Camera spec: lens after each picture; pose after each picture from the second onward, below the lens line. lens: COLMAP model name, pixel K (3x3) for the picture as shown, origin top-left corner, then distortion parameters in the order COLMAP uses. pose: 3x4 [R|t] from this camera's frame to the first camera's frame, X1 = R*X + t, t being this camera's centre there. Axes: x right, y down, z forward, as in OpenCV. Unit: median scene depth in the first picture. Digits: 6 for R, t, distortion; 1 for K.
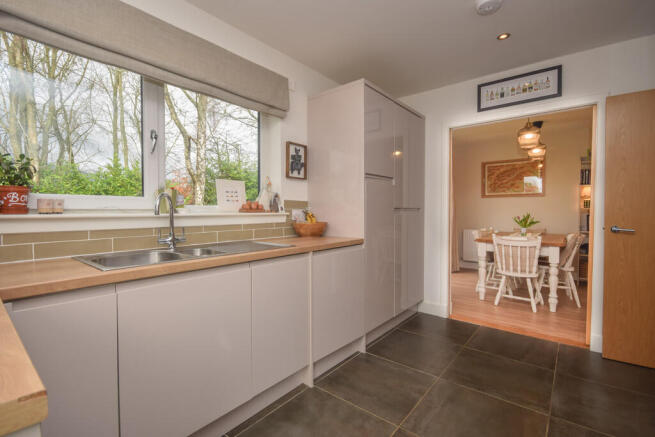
lens RADIAL K [[295.5, 0, 327.5], [0, 295.5, 218.5], [0, 0, 1]] dist [-0.024603, 0.000078]
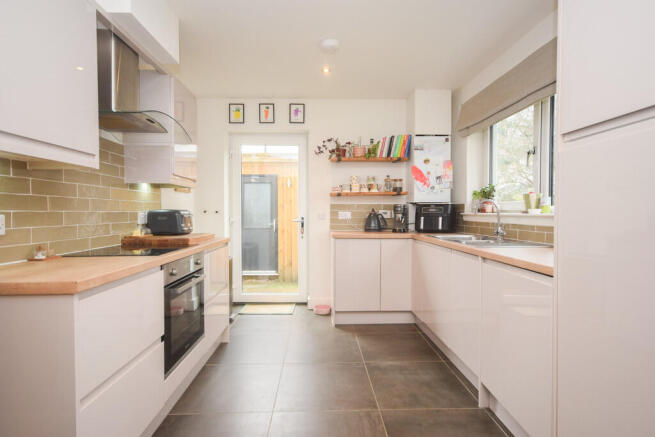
lens RADIAL K [[335.2, 0, 327.5], [0, 335.2, 218.5], [0, 0, 1]] dist [-0.000790, 0.000149]
pose [[-0.748126, 0.016924, -0.663341, 1.008686], [-0.011489, 0.999194, 0.038450, -0.041403], [0.663457, 0.036387, -0.747329, 1.485892]]
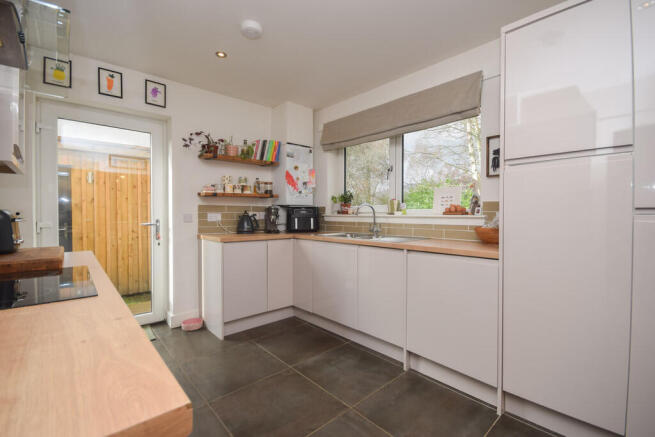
lens RADIAL K [[291.4, 0, 327.5], [0, 291.4, 218.5], [0, 0, 1]] dist [-0.000529, -0.000049]
pose [[-0.141064, 0.021367, -0.989770, 1.120926], [-0.020407, 0.999492, 0.024485, -0.029984], [0.989790, 0.023652, -0.140556, 0.874735]]
